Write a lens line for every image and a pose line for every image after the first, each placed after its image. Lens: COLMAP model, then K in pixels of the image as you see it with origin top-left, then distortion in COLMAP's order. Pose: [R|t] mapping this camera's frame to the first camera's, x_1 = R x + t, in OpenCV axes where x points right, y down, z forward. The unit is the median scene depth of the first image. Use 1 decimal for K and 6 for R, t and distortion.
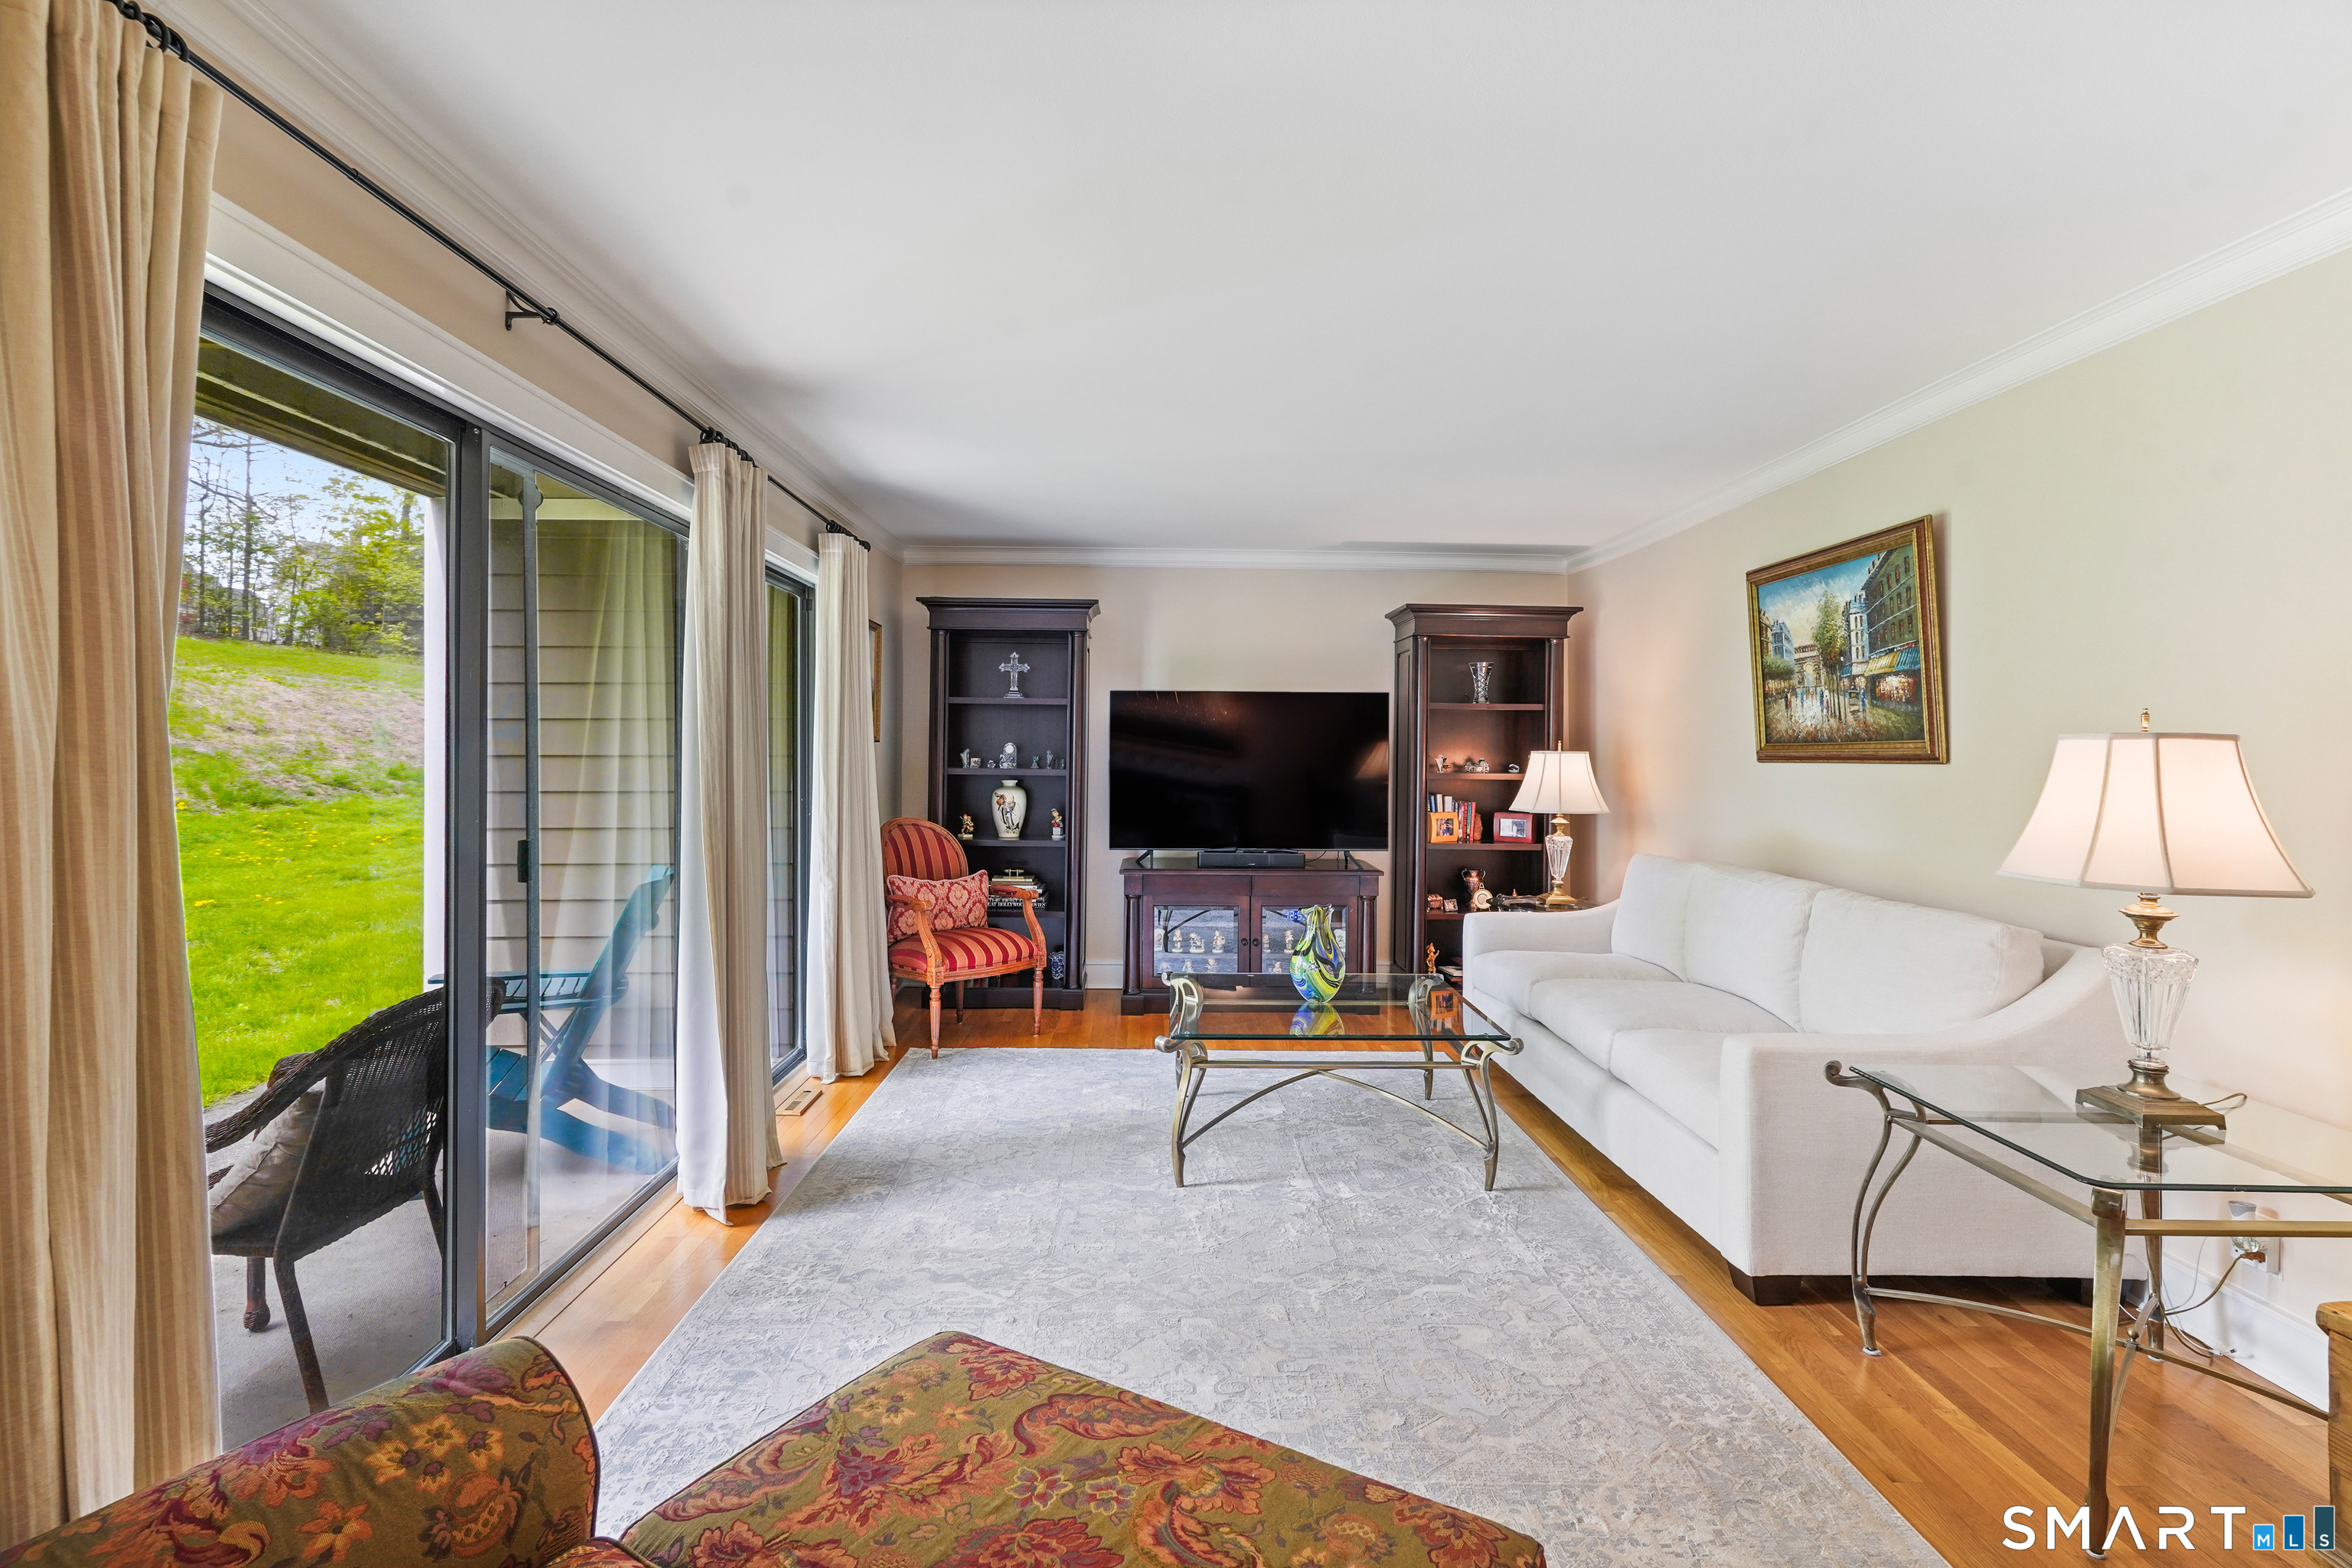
lens RADIAL K [[1152.5, 0, 1185.5], [0, 1152.5, 728.9], [0, 0, 1]] dist [0.001289, 0.001197]
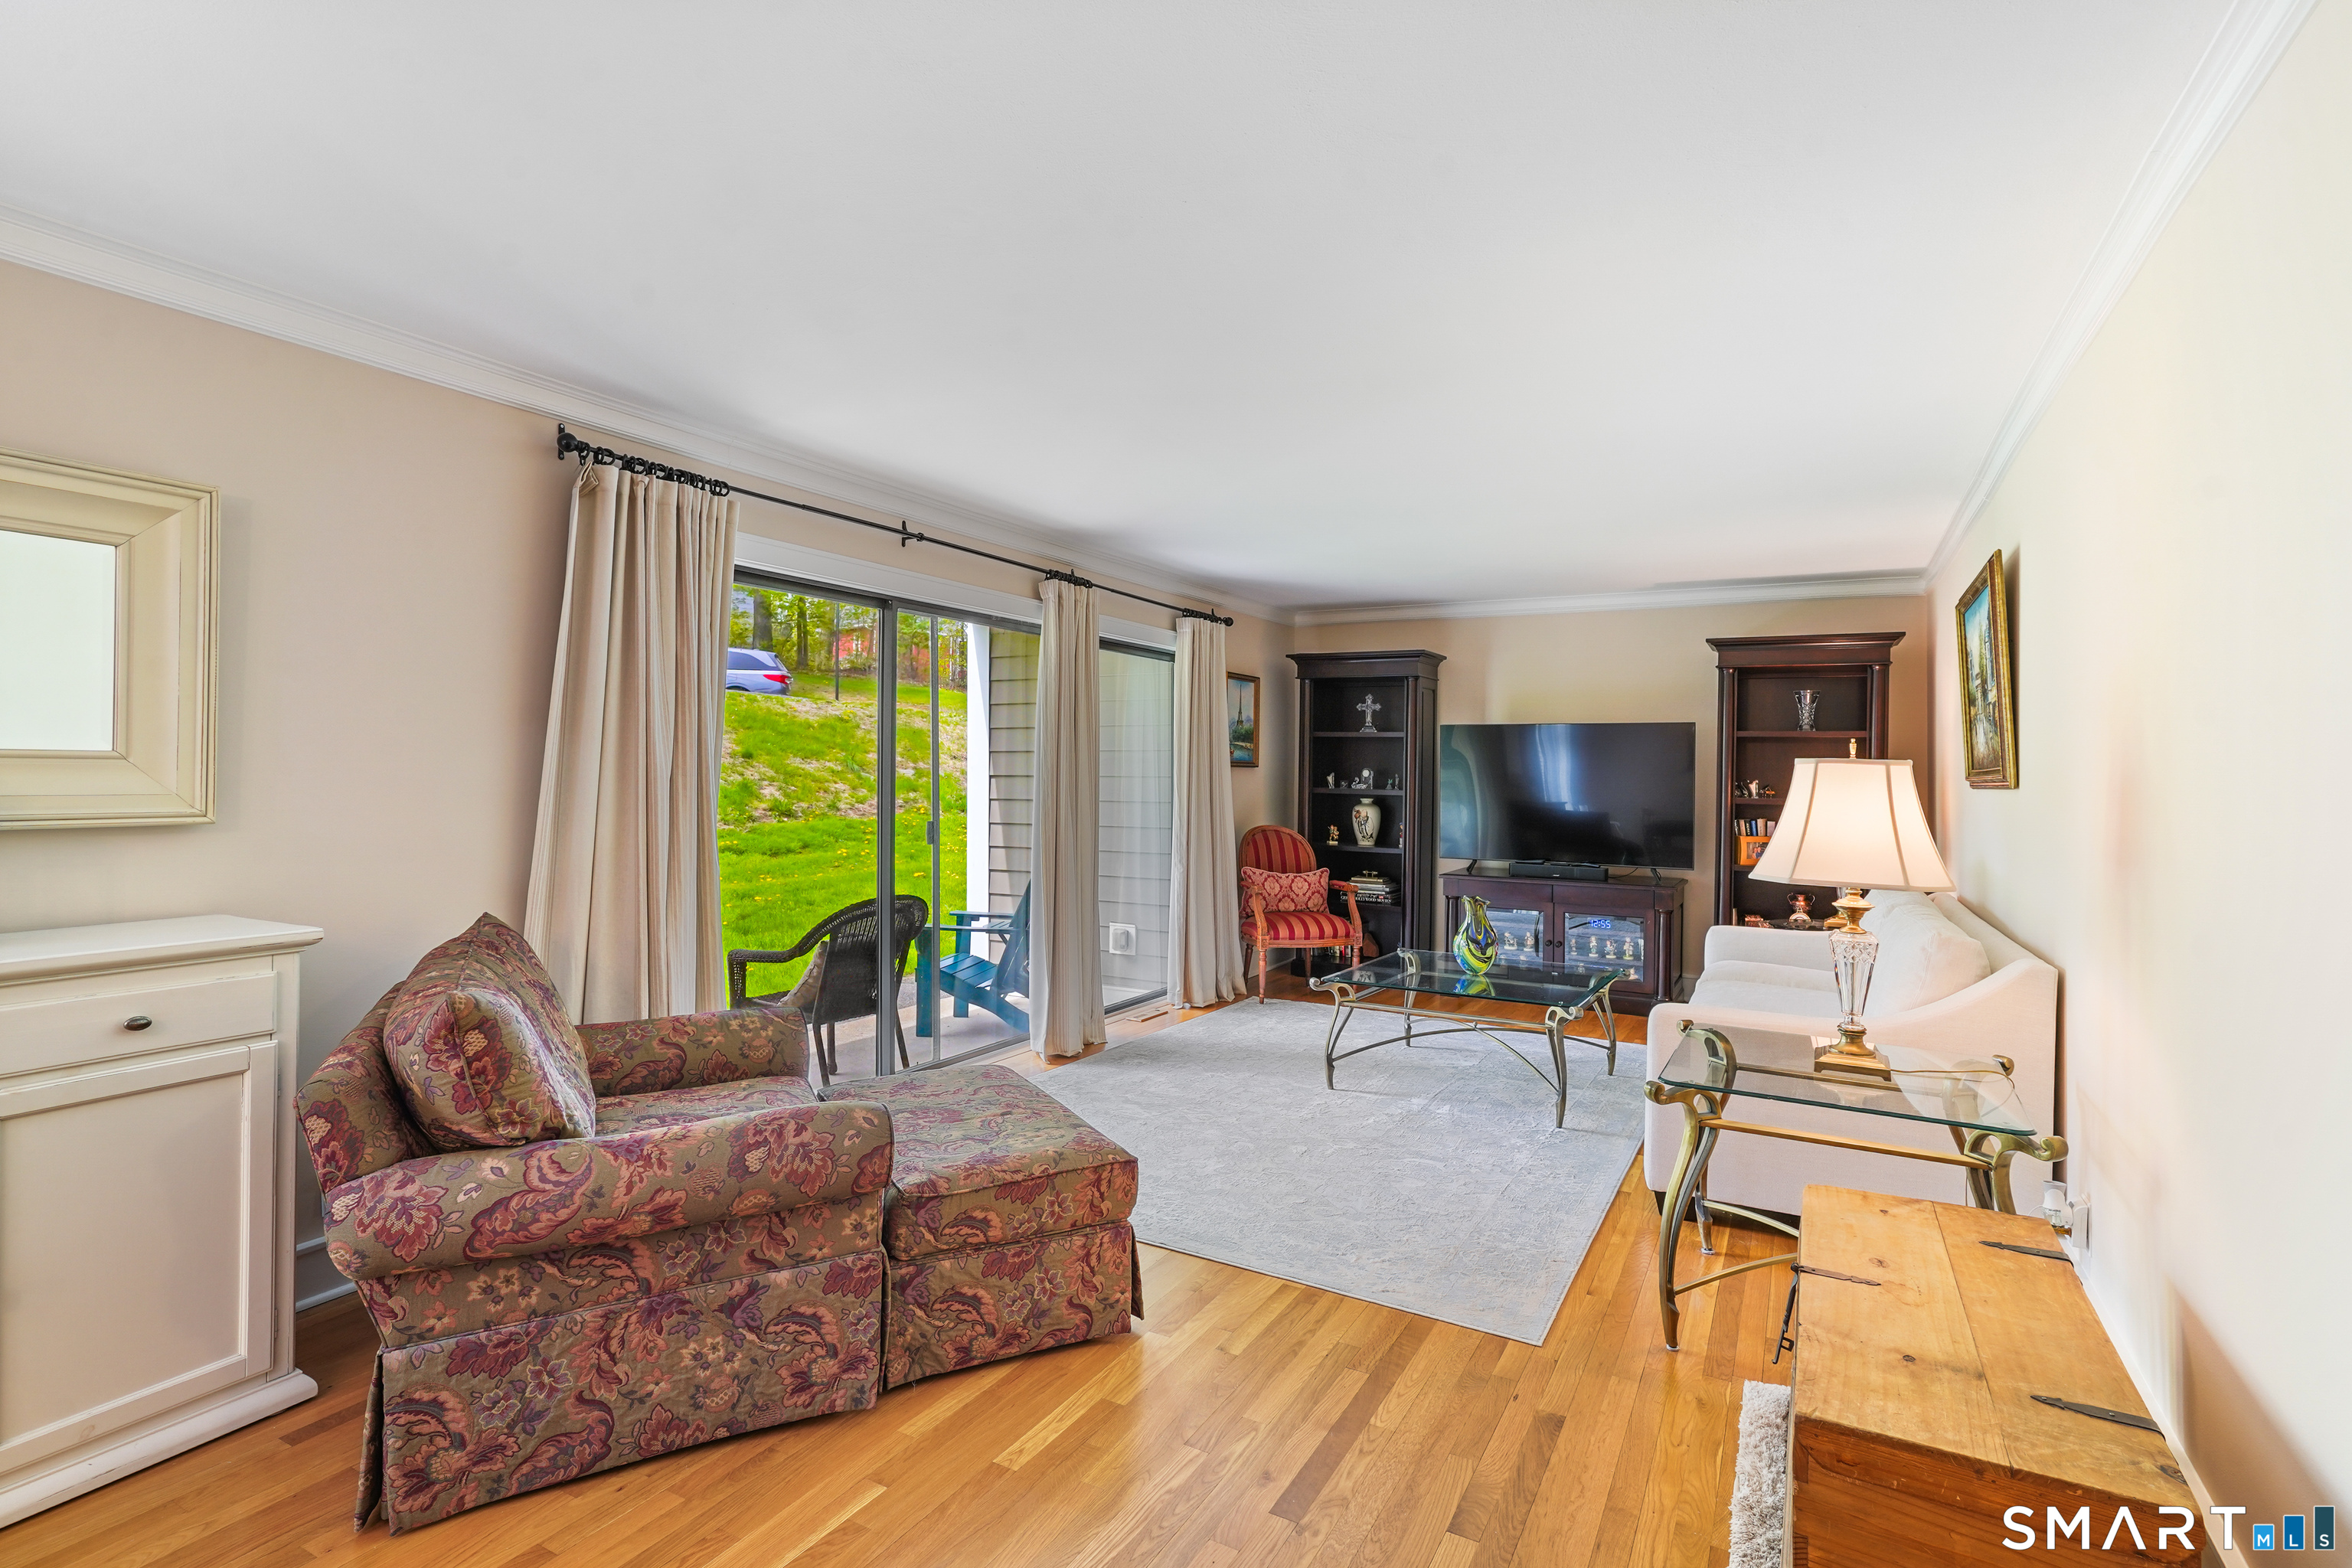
lens RADIAL K [[1144.4, 0, 1185.8], [0, 1144.4, 731.9], [0, 0, 1]] dist [-0.016517, 0.000410]
pose [[0.859934, -0.013902, -0.510216, 0.393873], [0.002863, 0.999745, -0.022416, 0.000255], [0.510398, 0.017815, 0.859754, -0.193048]]
